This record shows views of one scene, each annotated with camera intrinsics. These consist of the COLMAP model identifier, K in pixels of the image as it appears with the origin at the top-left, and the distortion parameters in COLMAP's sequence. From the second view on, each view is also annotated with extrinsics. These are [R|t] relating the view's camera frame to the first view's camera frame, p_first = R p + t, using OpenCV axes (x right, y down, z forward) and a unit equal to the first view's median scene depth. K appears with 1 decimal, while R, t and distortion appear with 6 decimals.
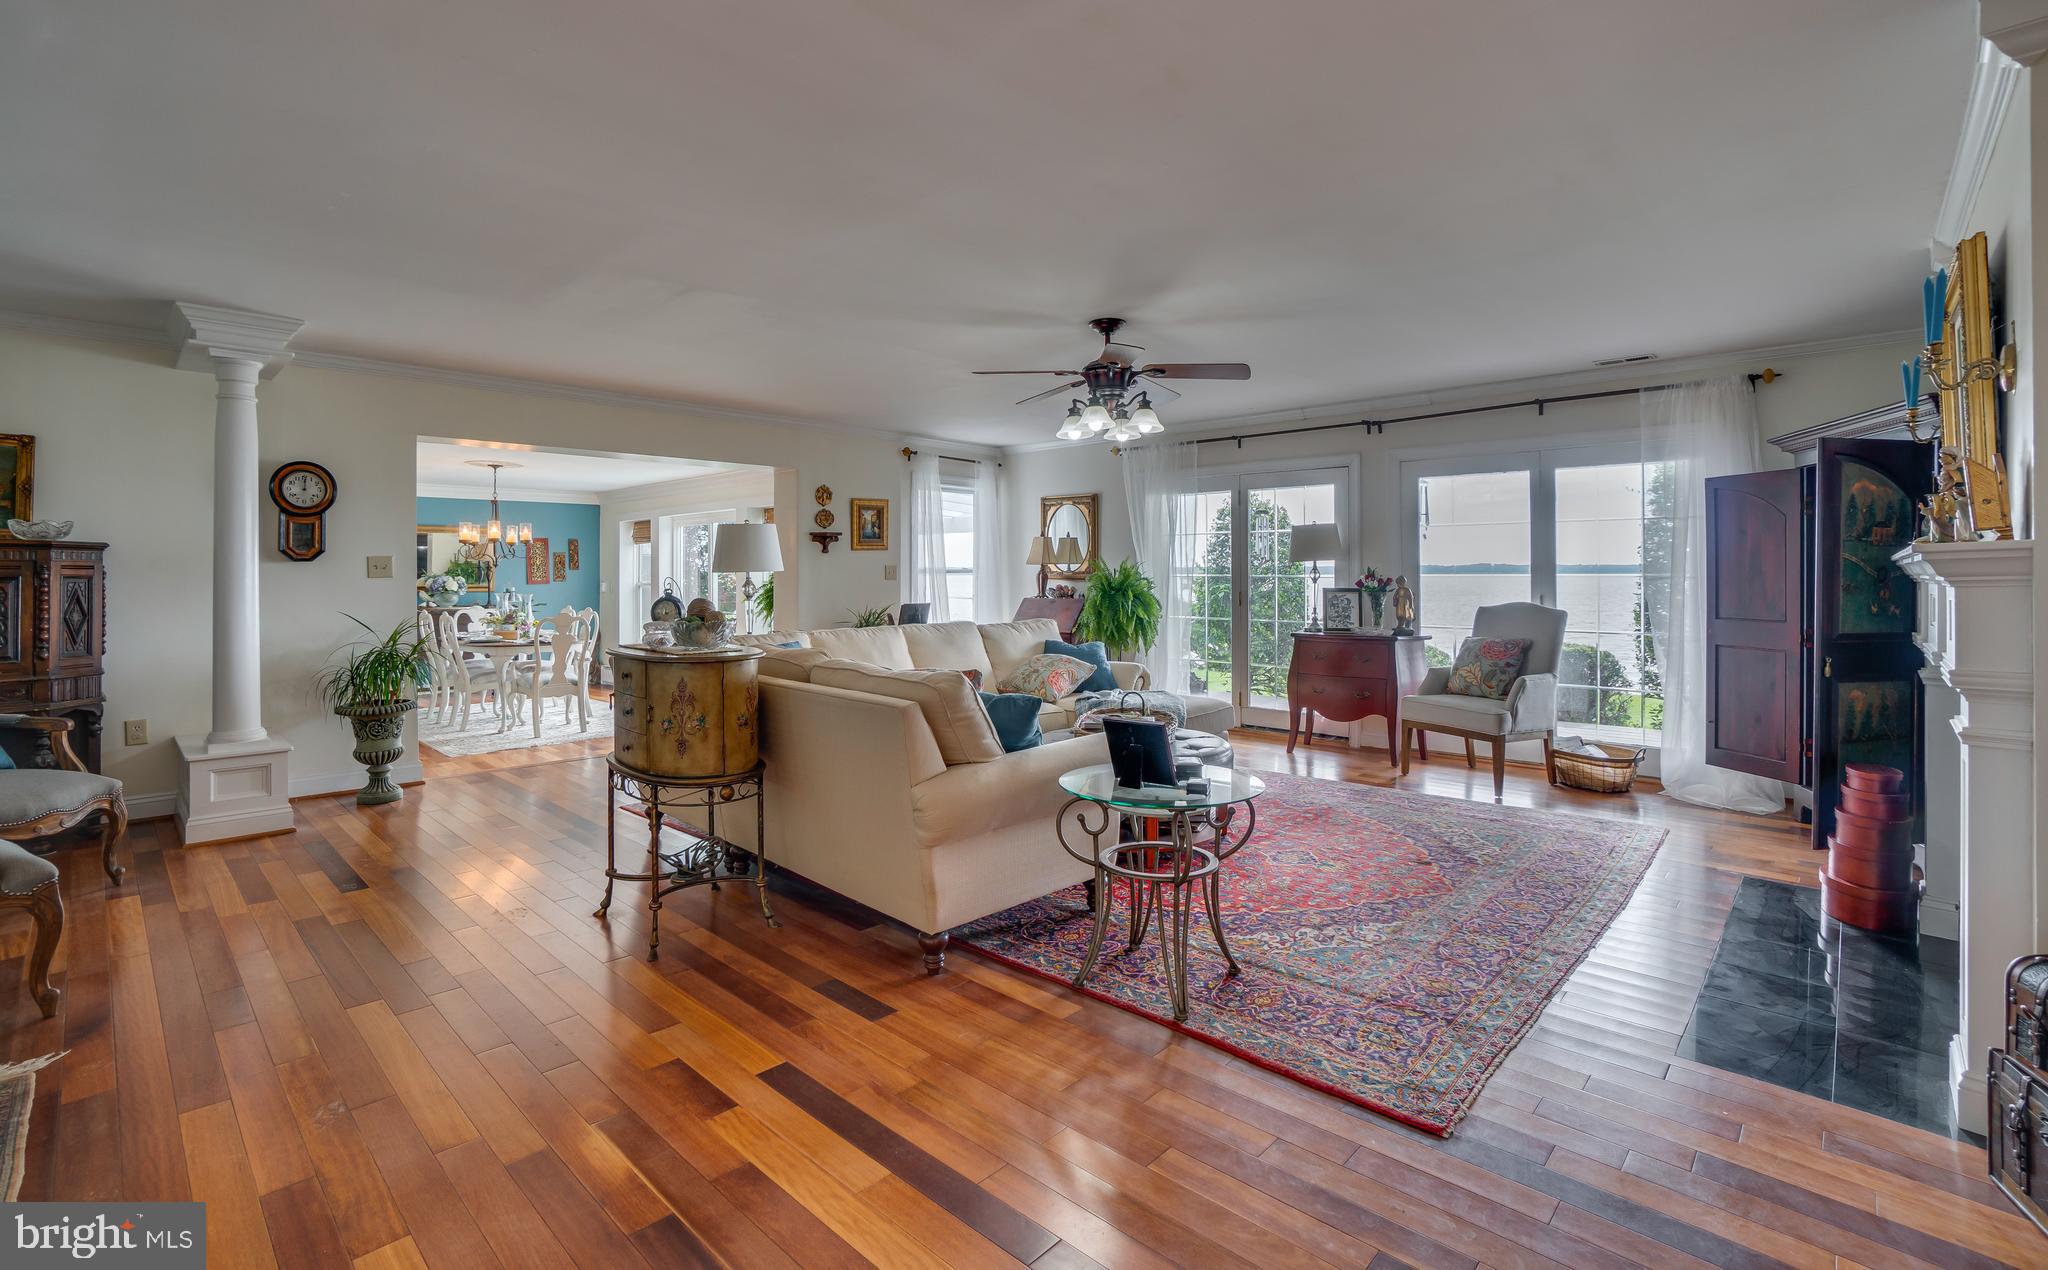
lens RADIAL K [[899.4, 0, 1046.7], [0, 899.4, 570.8], [0, 0, 1]] dist [-0.074597, 0.000083]
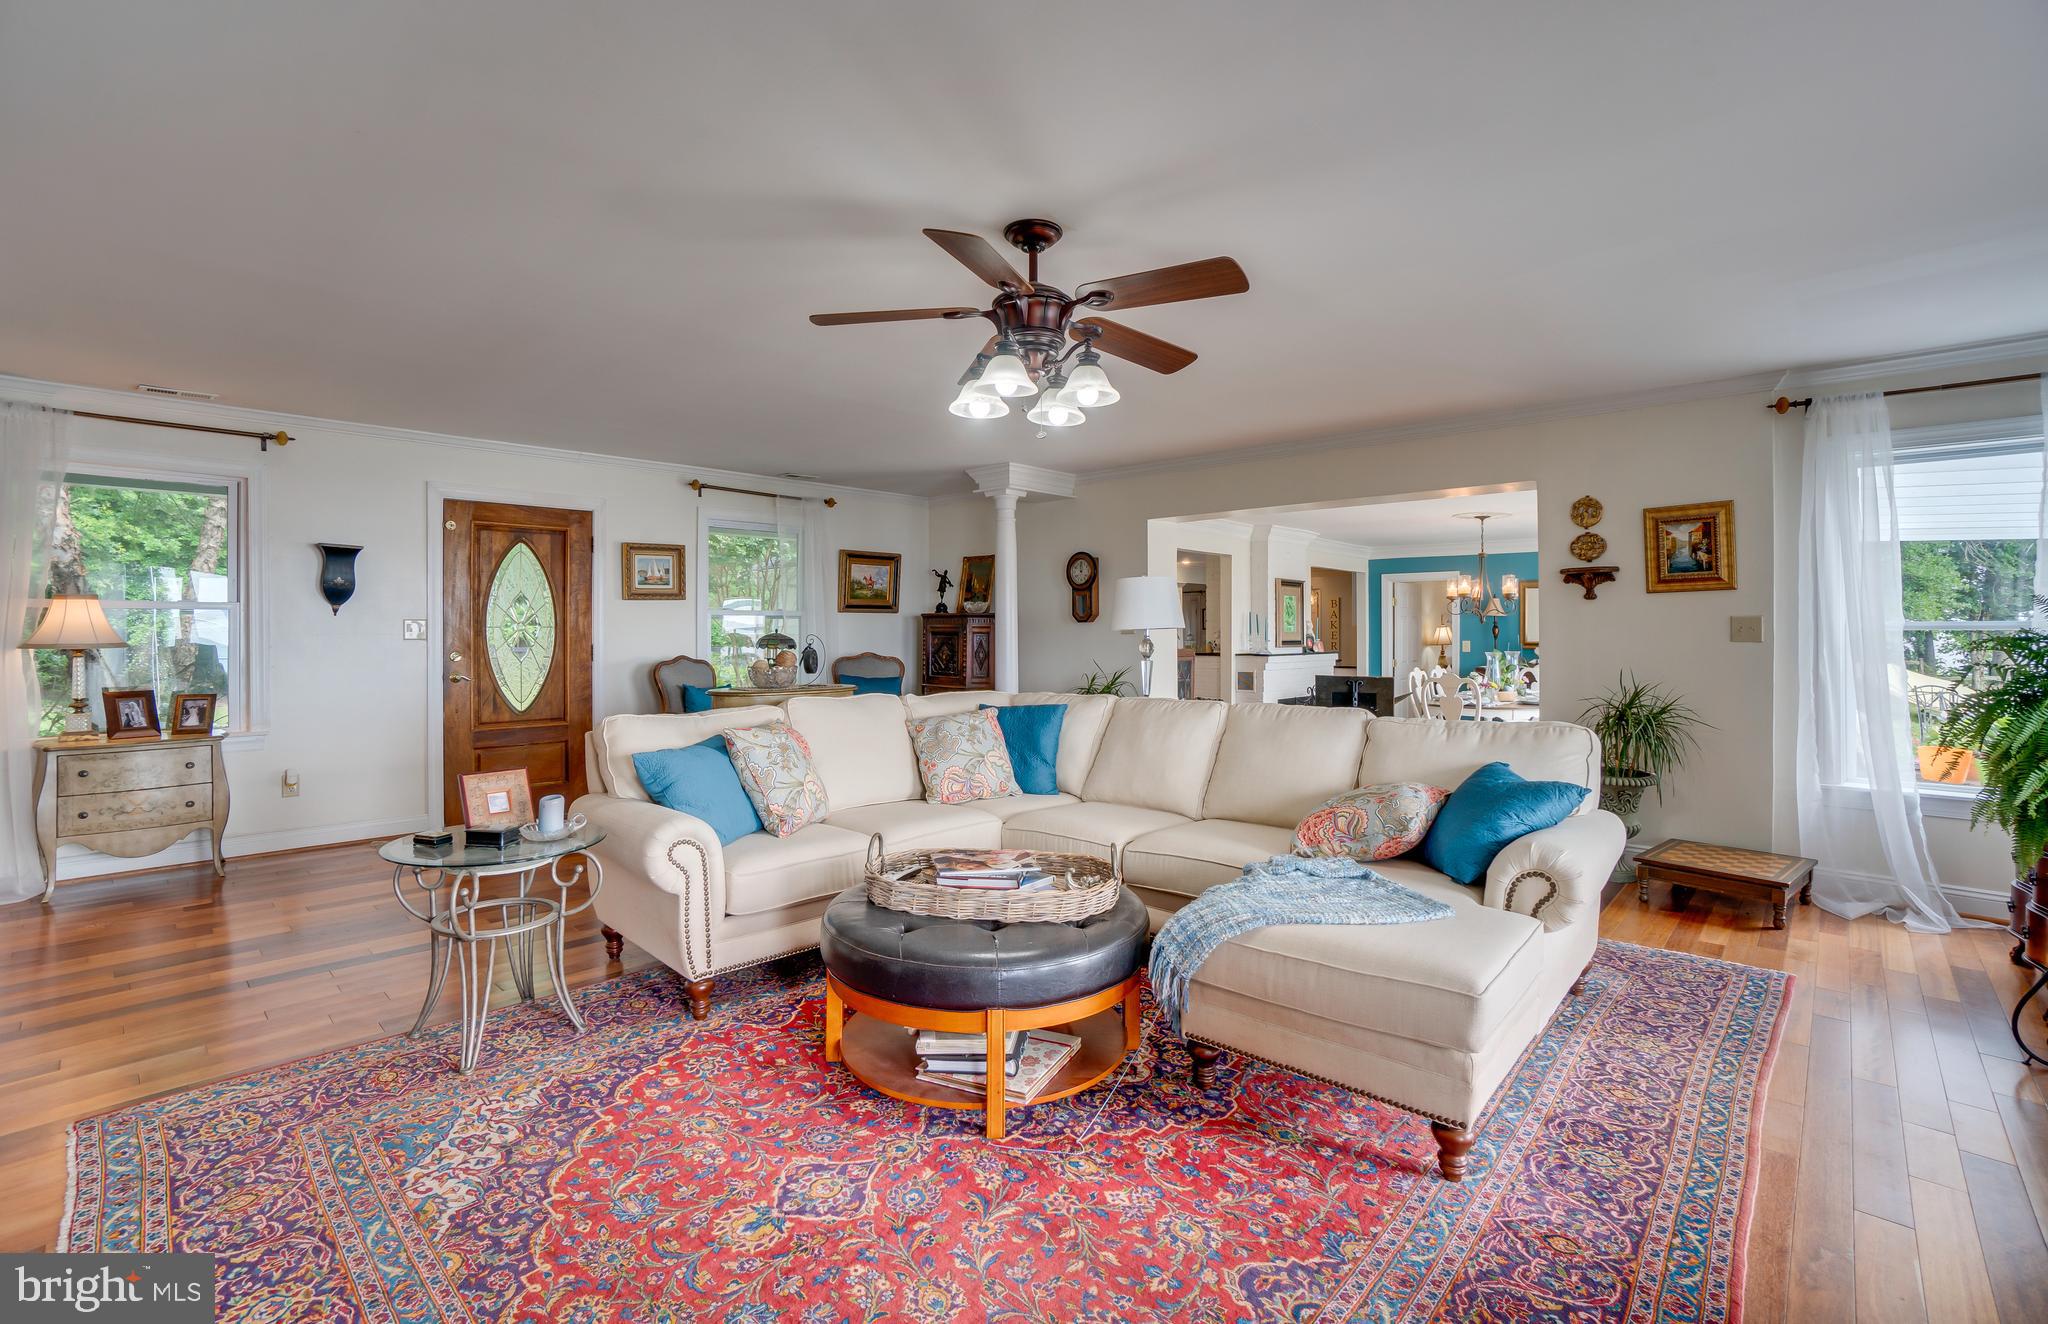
lens RADIAL K [[917.2, 0, 1012.9], [0, 917.2, 624.5], [0, 0, 1]] dist [-0.062318, 0.025258]
pose [[-0.020822, -0.003551, -0.999777, 0.684441], [0.007615, 0.999964, -0.003710, -0.003692], [0.999754, -0.007691, -0.020794, 0.963467]]
